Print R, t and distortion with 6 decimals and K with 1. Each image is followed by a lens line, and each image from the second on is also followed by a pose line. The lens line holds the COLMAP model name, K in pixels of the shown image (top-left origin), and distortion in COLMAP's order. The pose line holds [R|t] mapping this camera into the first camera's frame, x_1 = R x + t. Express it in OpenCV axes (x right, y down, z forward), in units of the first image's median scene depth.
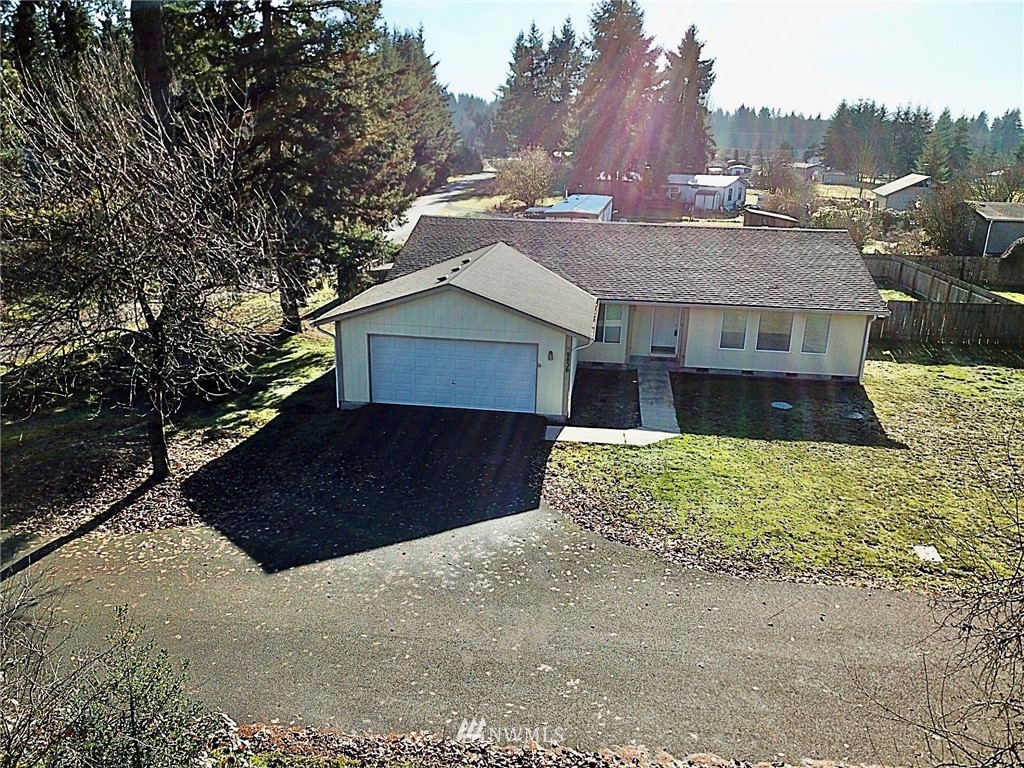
lens RADIAL K [[782.4, 0, 512.0], [0, 782.4, 384.0], [0, 0, 1]] dist [0.003031, 0.000401]
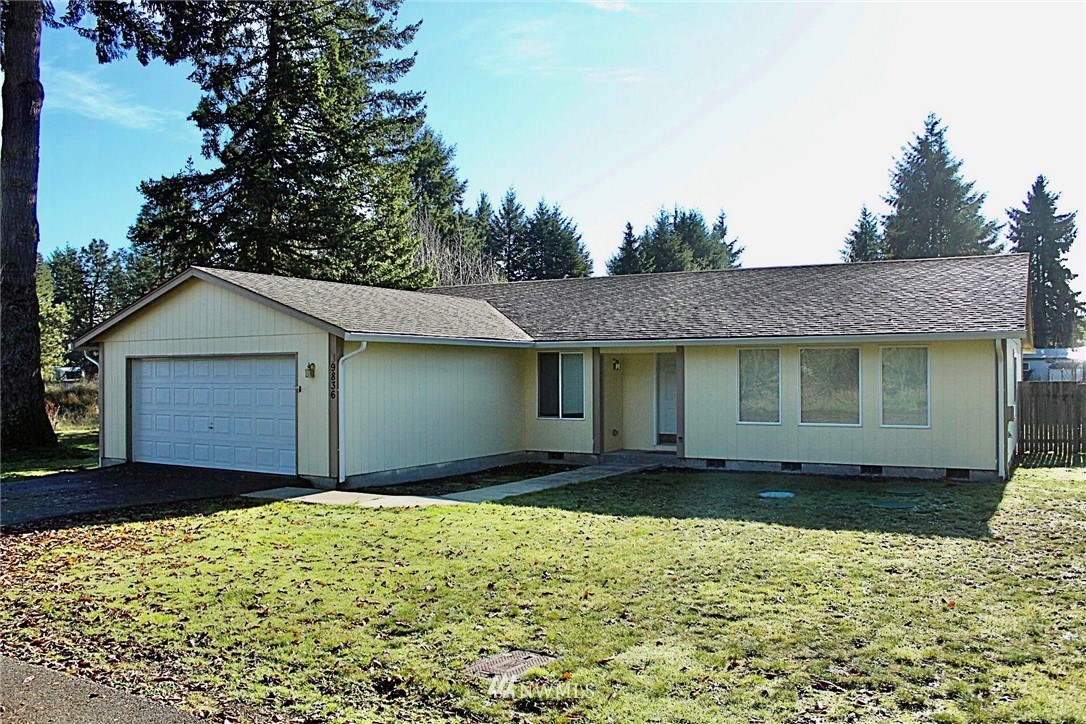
lens RADIAL K [[899.3, 0, 543.0], [0, 899.3, 362.0], [0, 0, 1]] dist [-0.157967, 0.137974]
pose [[0.923974, -0.032333, -0.381086, 0.371575], [-0.086978, 0.952546, -0.291704, 0.110003], [0.372434, 0.302673, 0.877315, 0.365007]]
